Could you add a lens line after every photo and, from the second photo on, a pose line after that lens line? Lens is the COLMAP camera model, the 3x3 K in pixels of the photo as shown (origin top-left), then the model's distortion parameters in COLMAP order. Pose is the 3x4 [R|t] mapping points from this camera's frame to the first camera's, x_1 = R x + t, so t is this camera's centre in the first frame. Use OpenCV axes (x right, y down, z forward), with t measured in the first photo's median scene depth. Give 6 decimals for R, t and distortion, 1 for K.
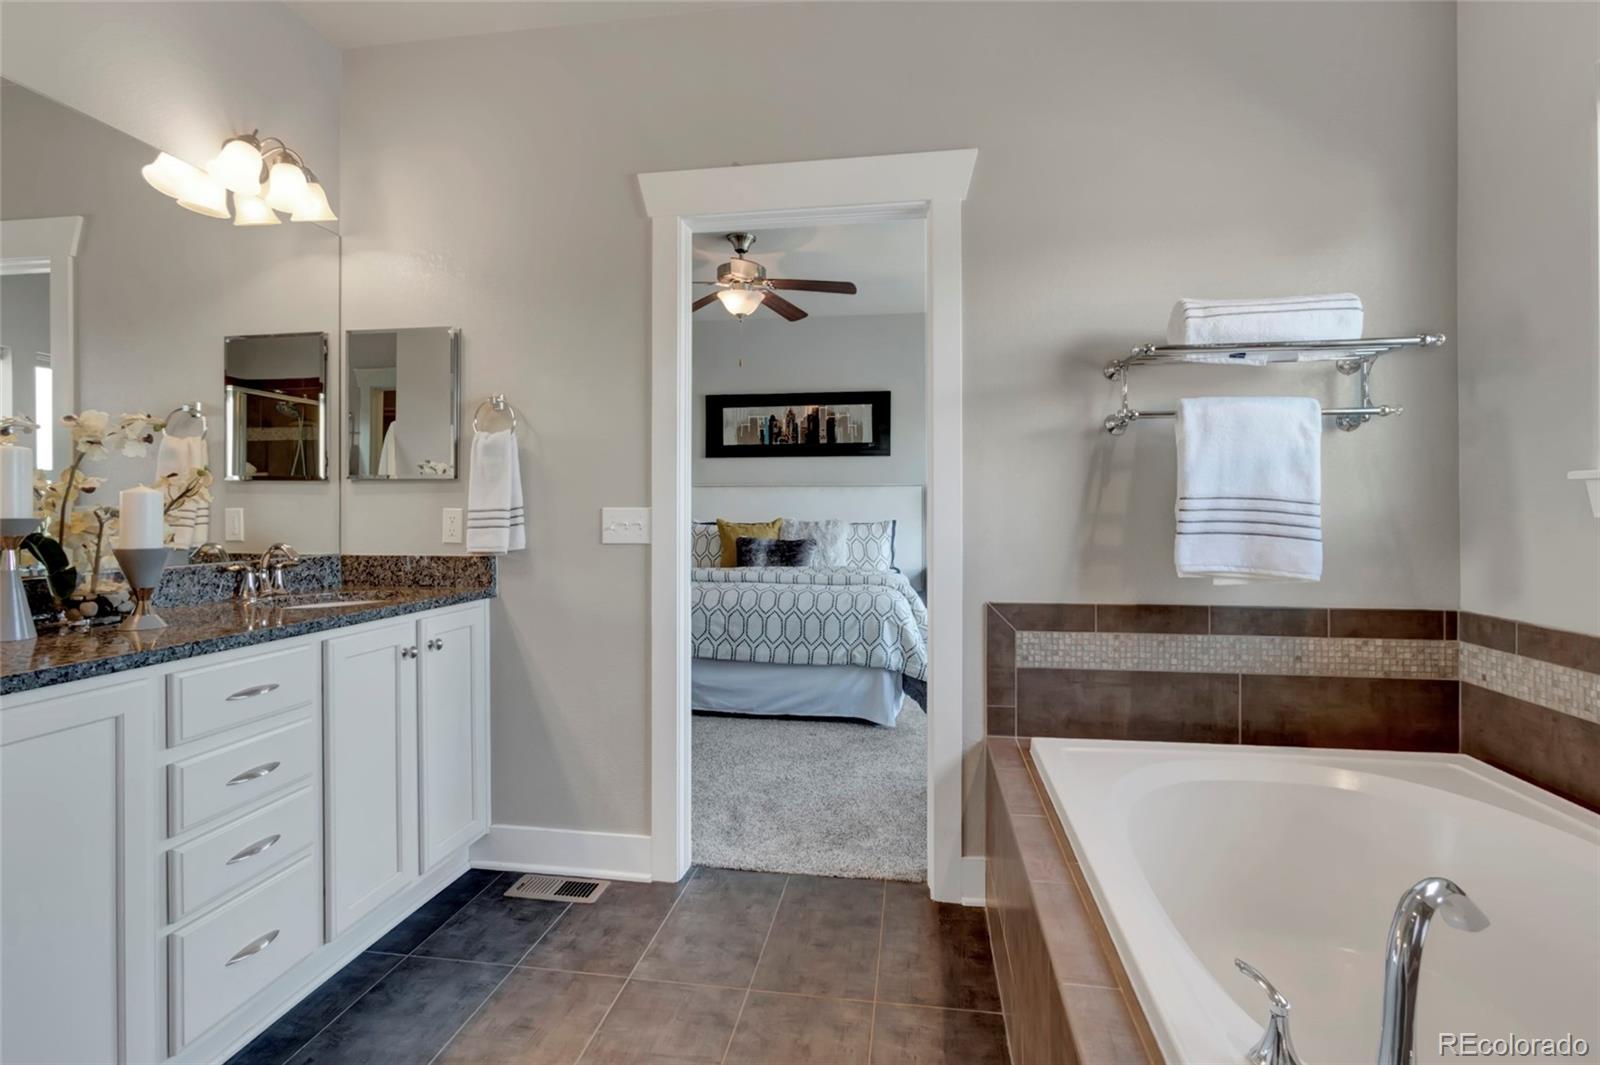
lens RADIAL K [[785.0, 0, 799.8], [0, 785.0, 525.0], [0, 0, 1]] dist [-0.013015, 0.011219]
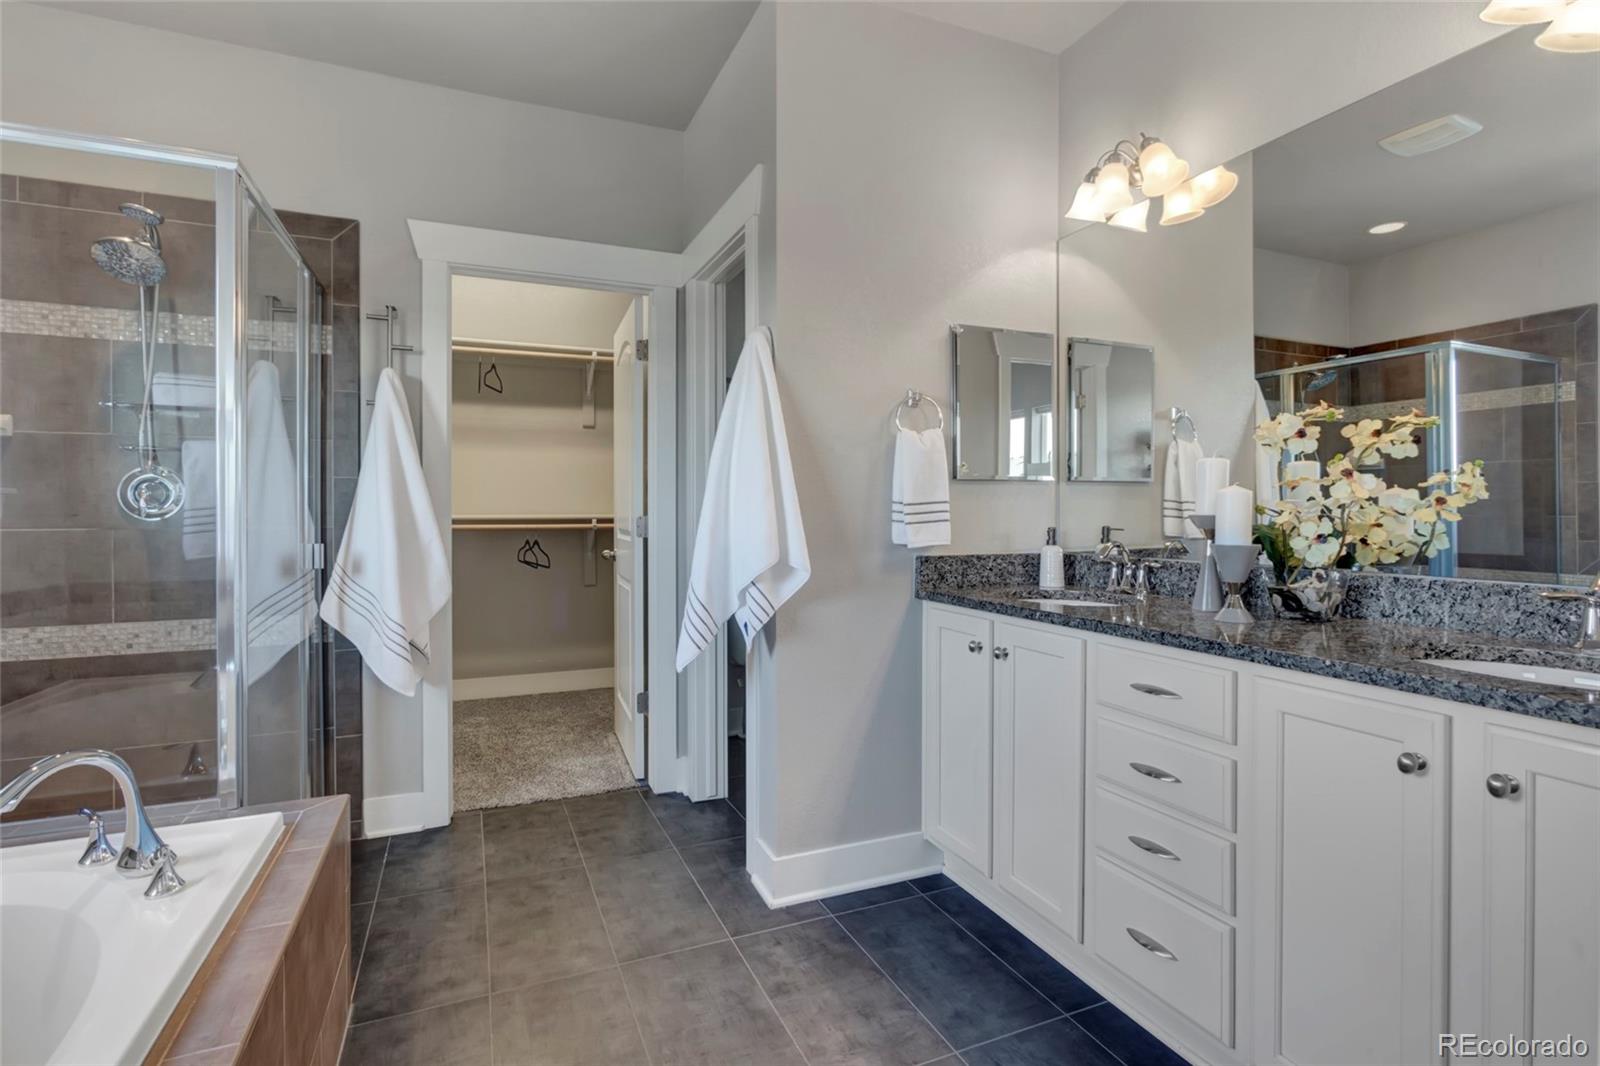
lens RADIAL K [[785.0, 0, 799.9], [0, 785.0, 506.7], [0, 0, 1]] dist [-0.013015, 0.011219]
pose [[-0.851150, -0.003435, -0.524912, 0.202881], [-0.008472, 0.999938, 0.007193, -0.023077], [0.524855, 0.010569, -0.851126, 1.562343]]
